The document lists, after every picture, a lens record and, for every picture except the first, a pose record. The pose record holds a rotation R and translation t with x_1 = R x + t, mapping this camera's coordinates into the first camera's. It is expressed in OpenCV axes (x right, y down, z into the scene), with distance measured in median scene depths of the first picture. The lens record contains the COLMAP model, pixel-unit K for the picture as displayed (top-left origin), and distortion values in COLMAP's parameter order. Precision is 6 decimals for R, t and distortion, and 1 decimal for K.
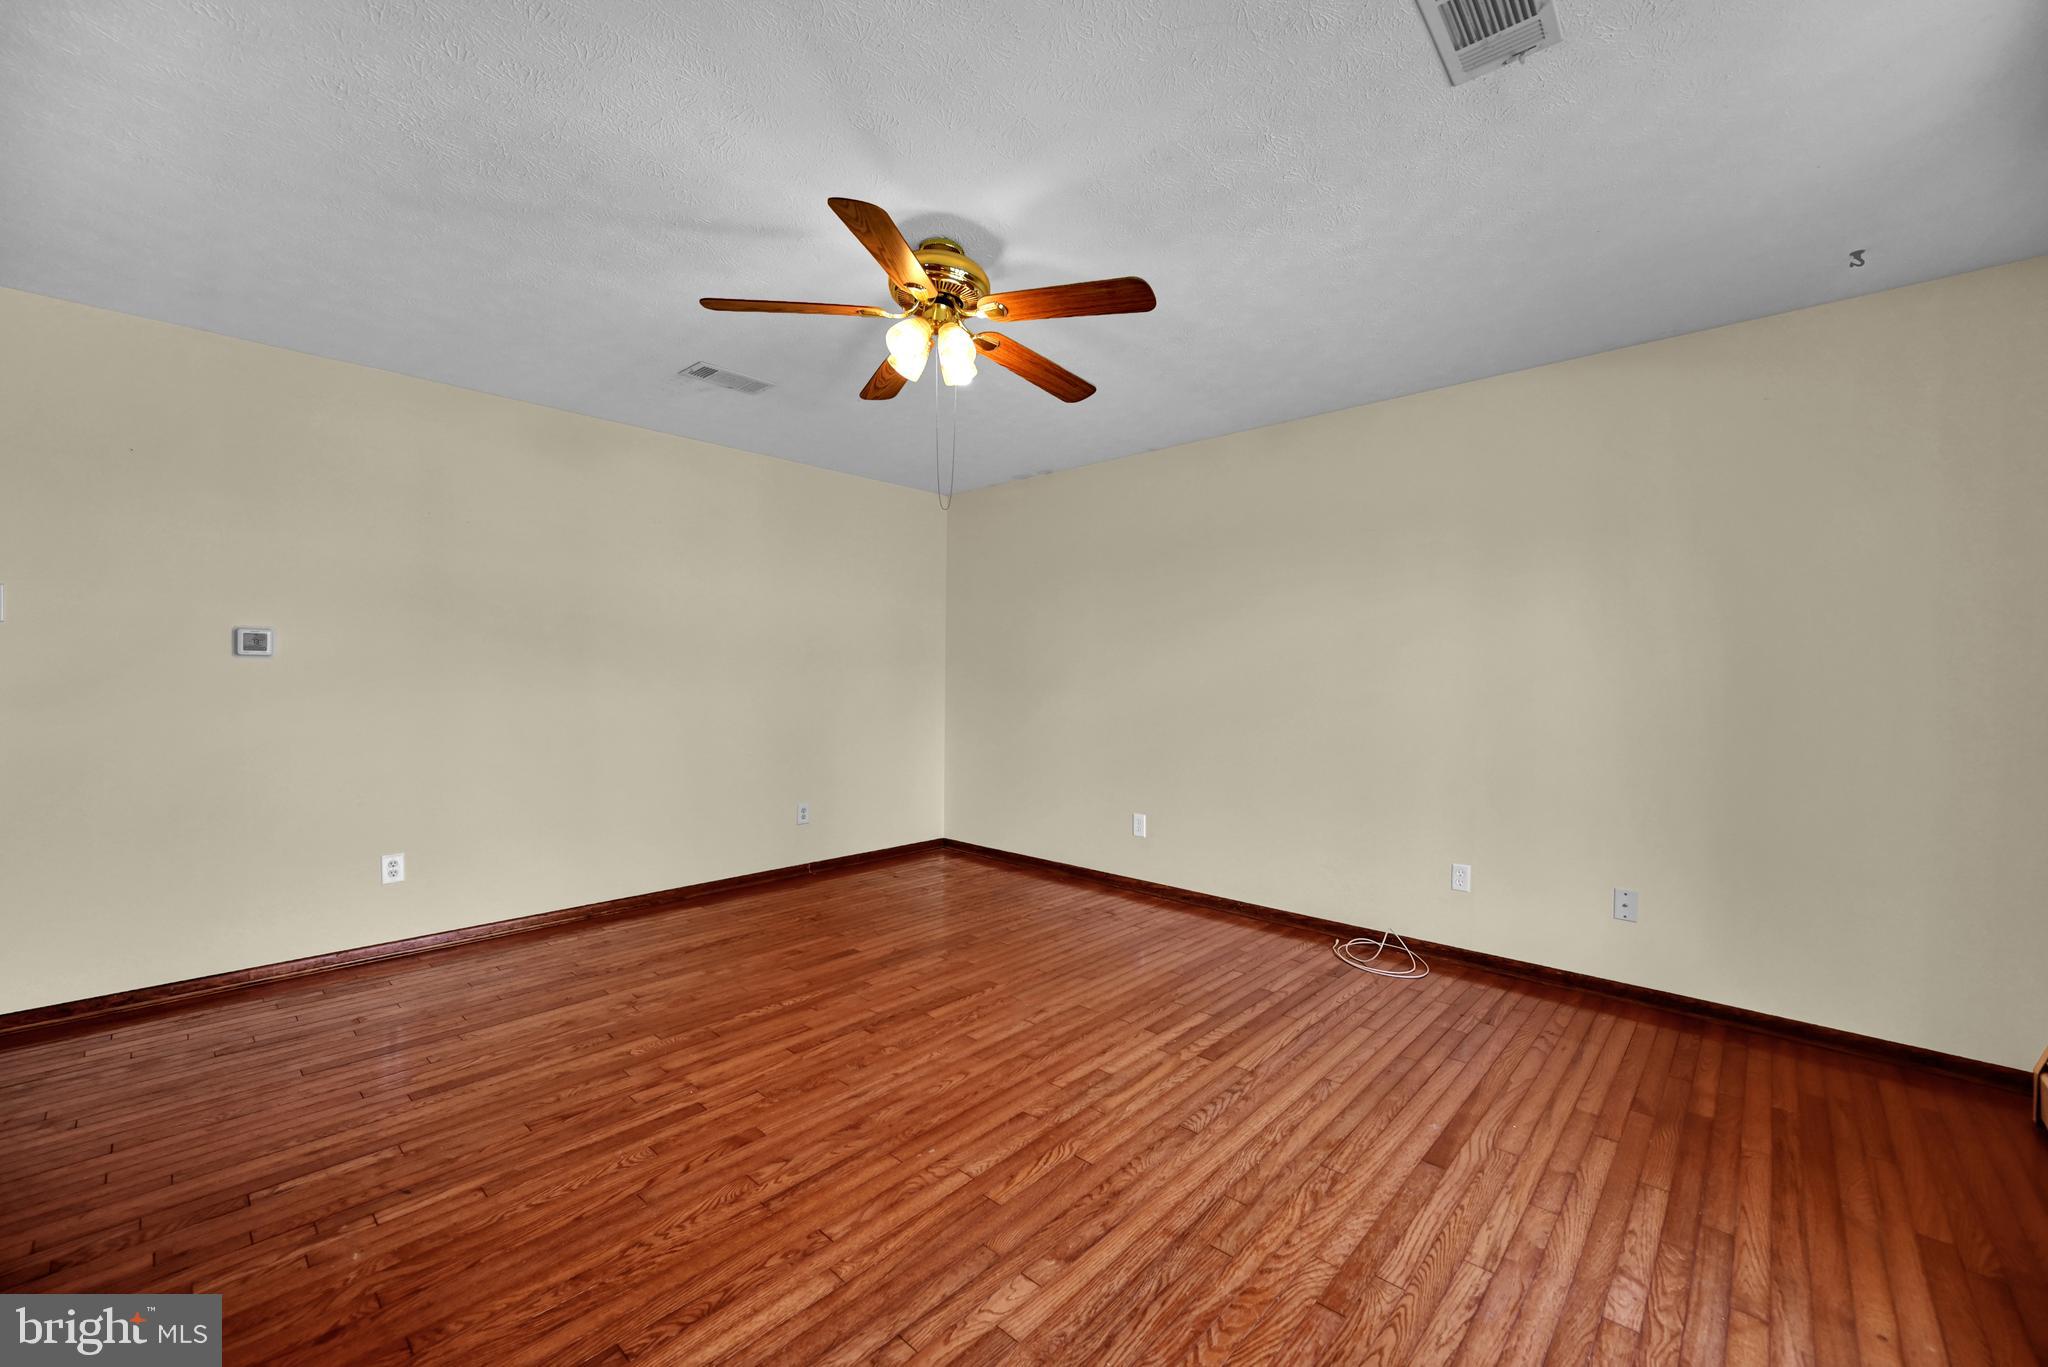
lens RADIAL K [[808.9, 0, 1024.0], [0, 808.9, 683.5], [0, 0, 1]] dist [-0.002505, -0.000349]
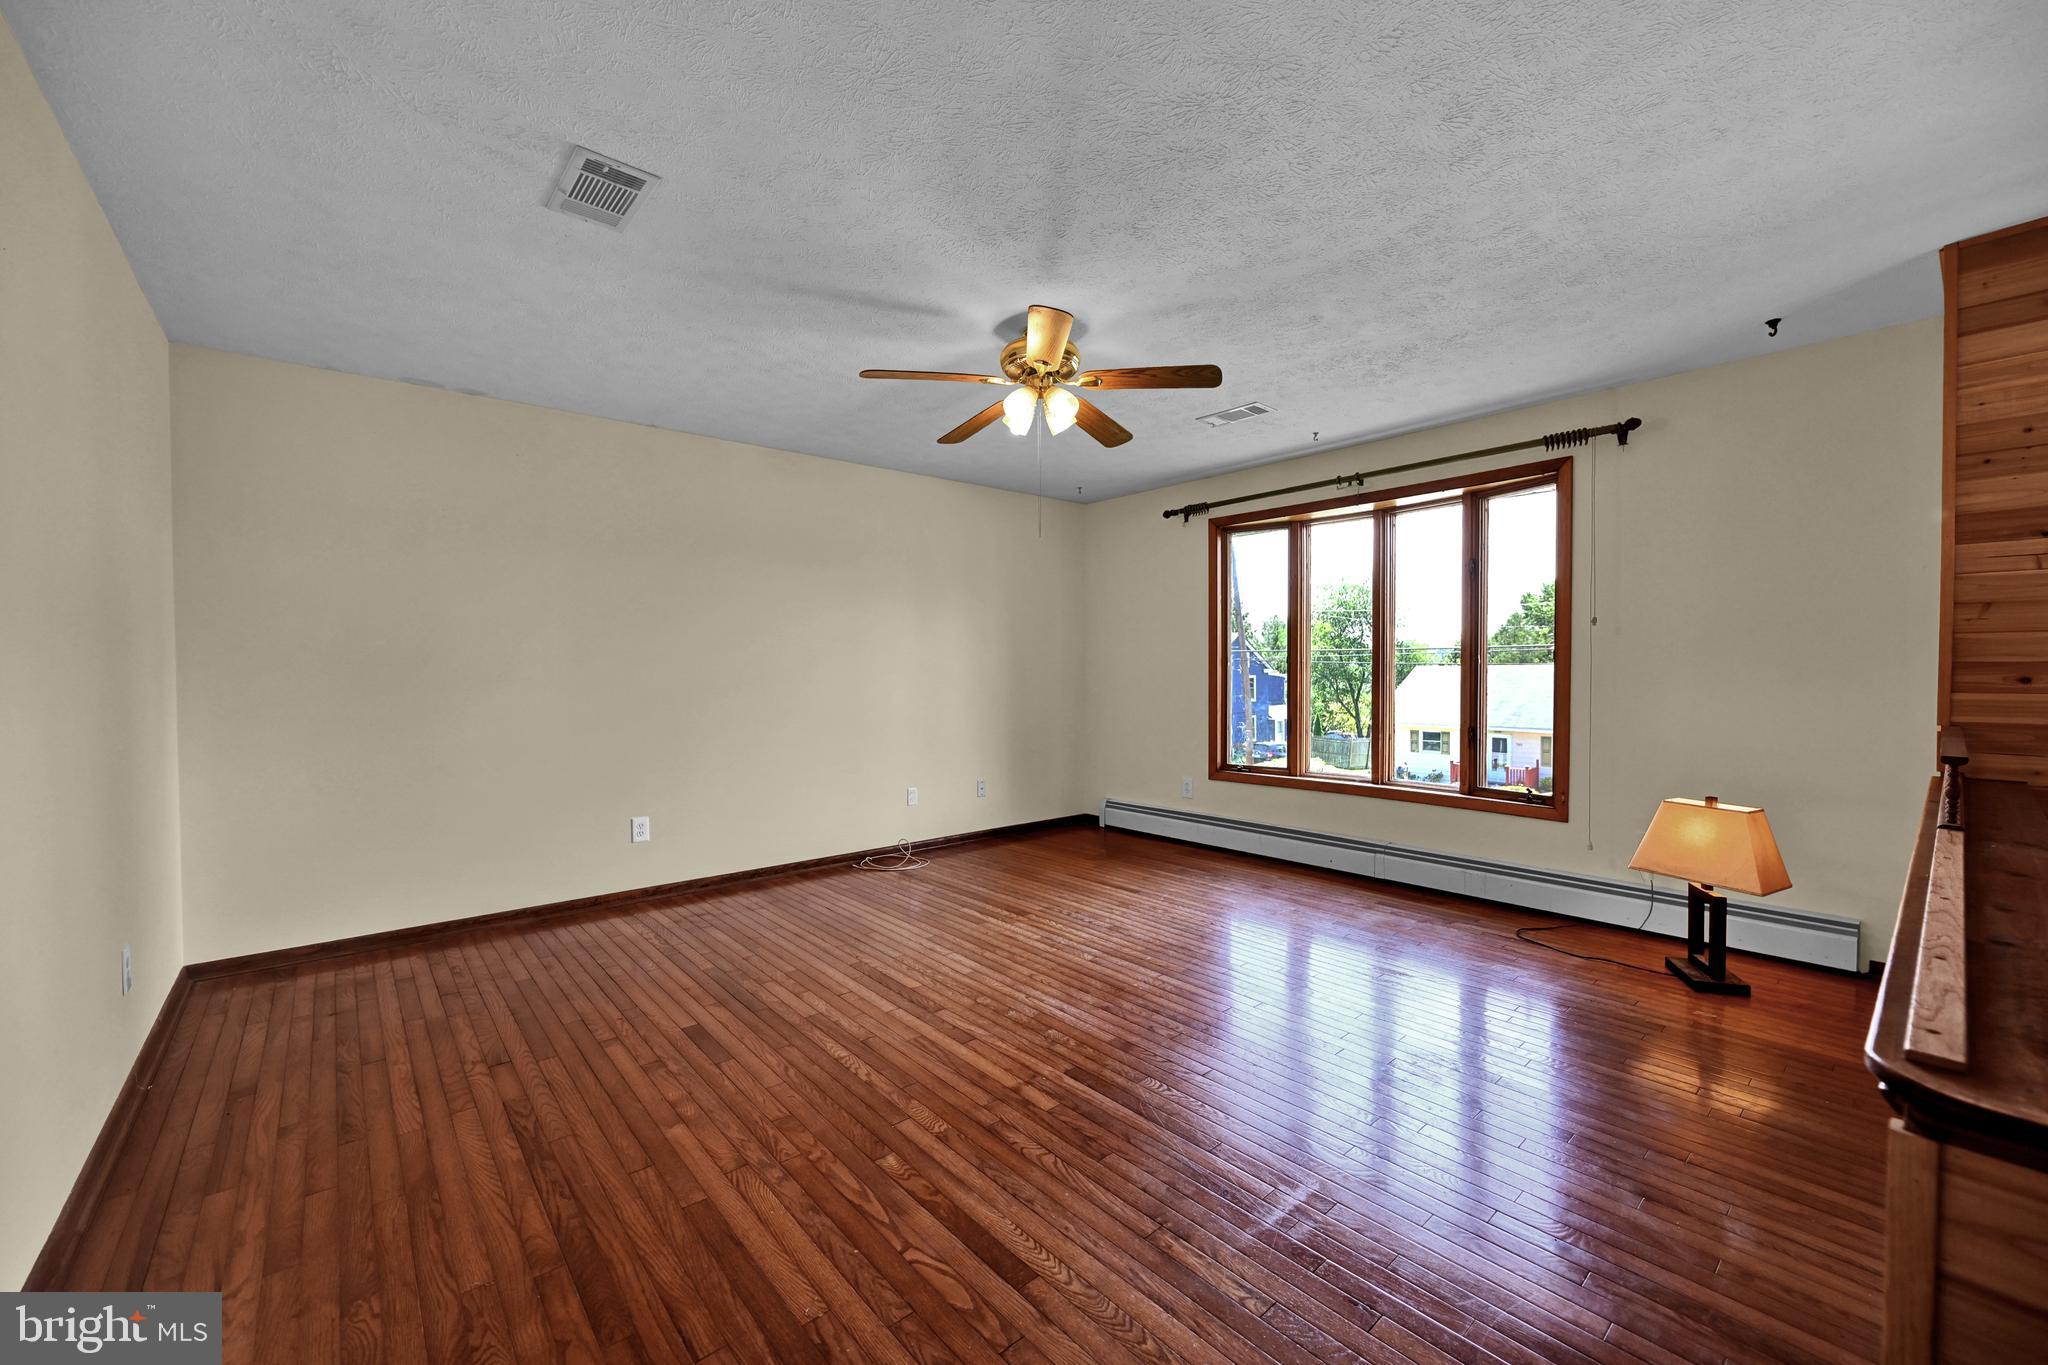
lens RADIAL K [[808.9, 0, 1024.0], [0, 808.9, 682.5], [0, 0, 1]] dist [-0.002505, -0.000349]
pose [[0.114454, -0.027389, 0.993051, -1.309038], [0.014715, 0.999557, 0.025873, -0.017231], [-0.993320, 0.011652, 0.114807, 0.838264]]
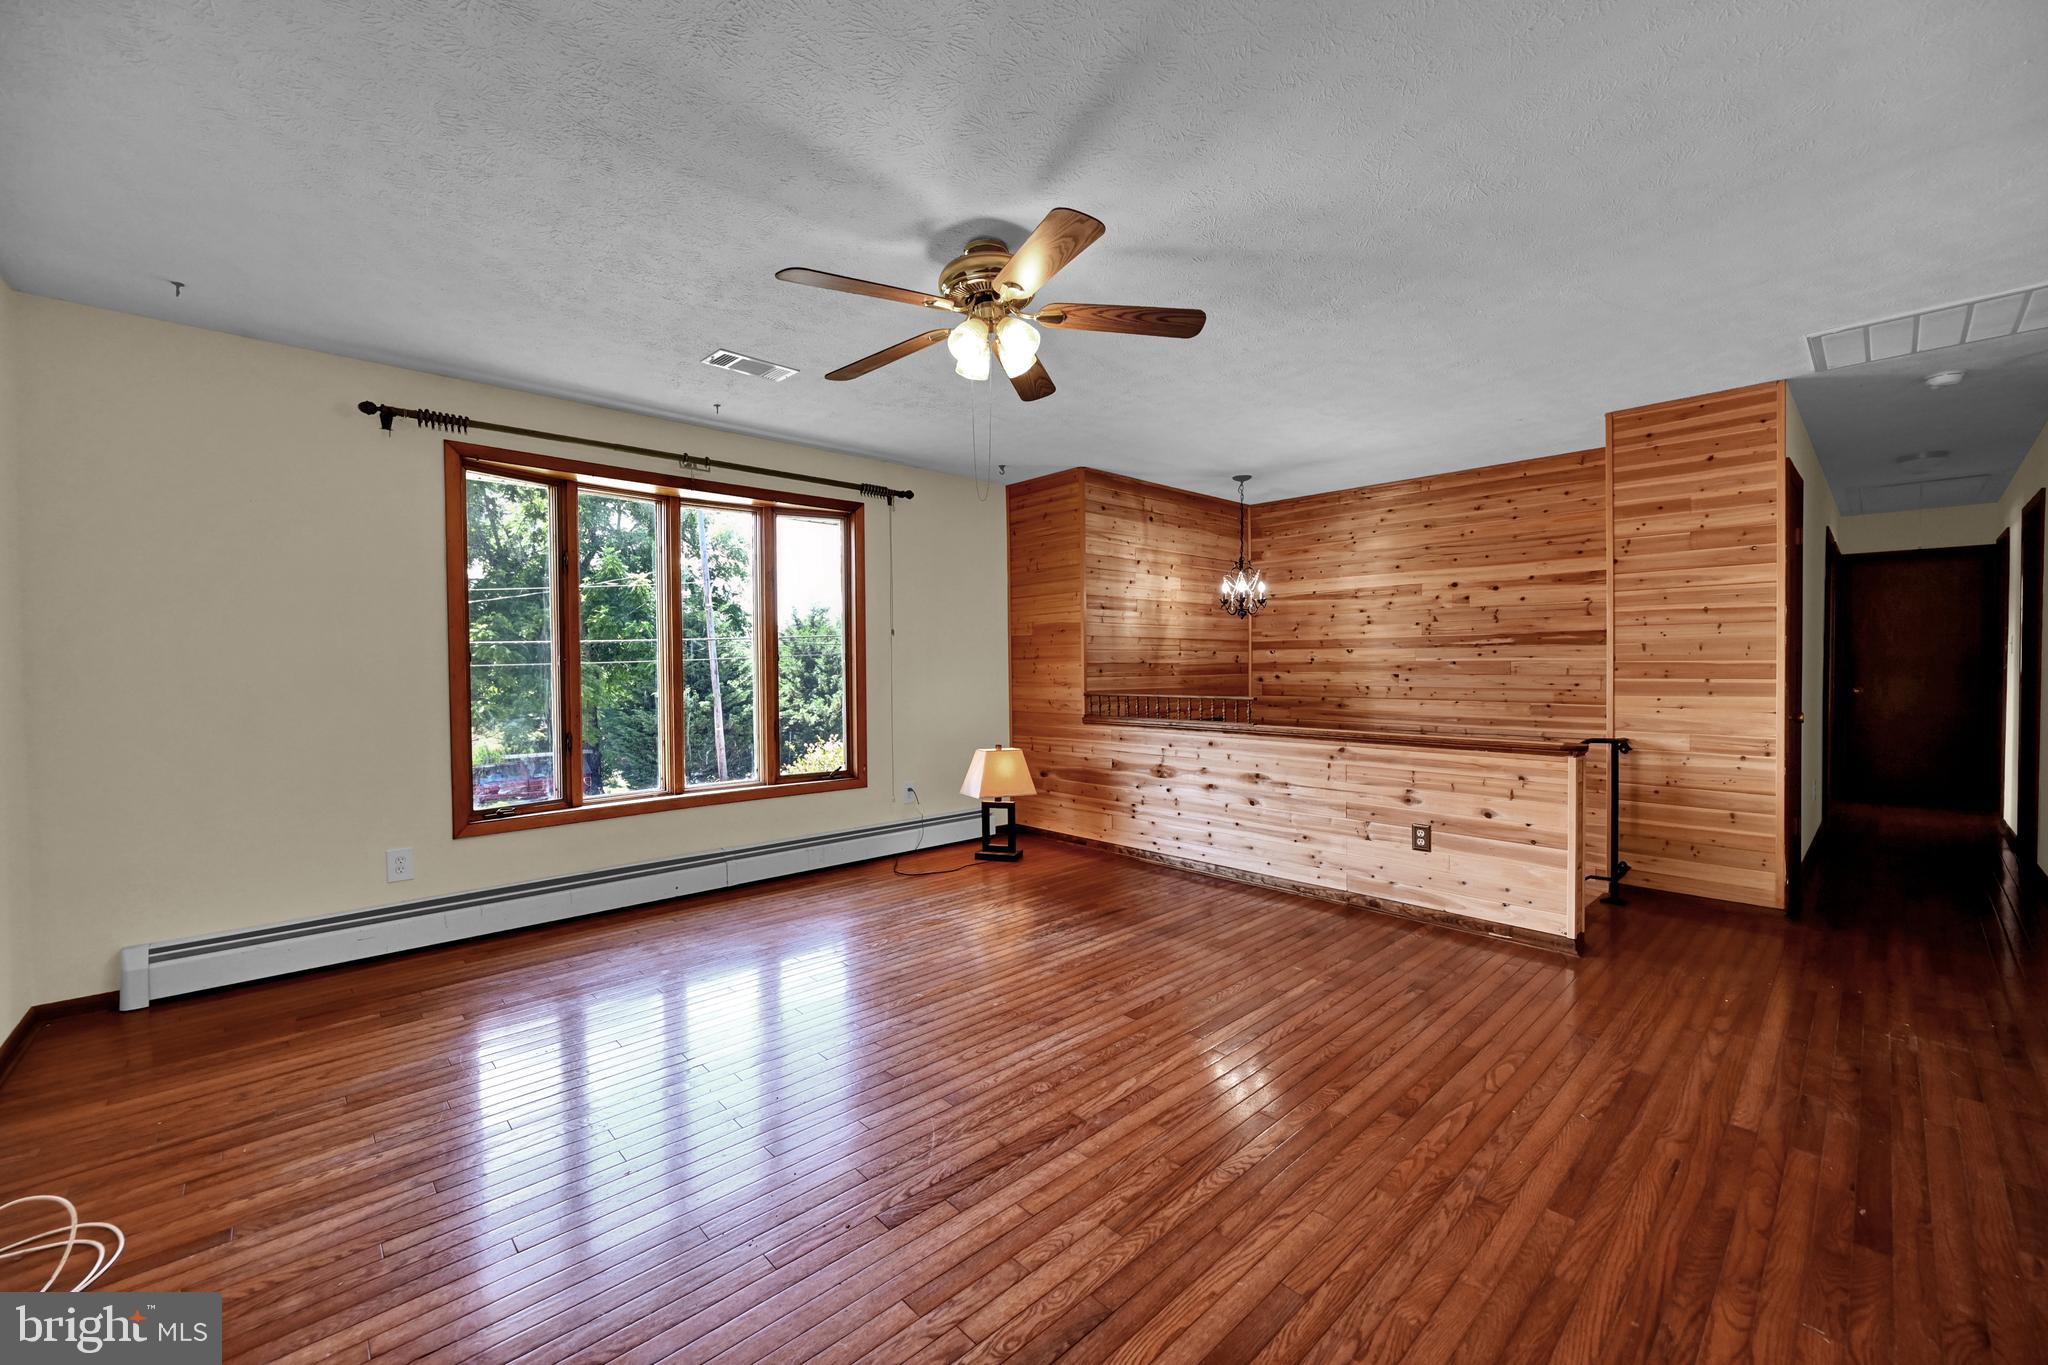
lens RADIAL K [[811.5, 0, 1043.0], [0, 811.5, 681.0], [0, 0, 1]] dist [0.000743, 0.000240]
pose [[-0.998296, -0.003527, 0.058247, -0.224189], [-0.001885, 0.999600, 0.028216, -0.013484], [-0.058323, 0.028059, -0.997903, 1.936036]]
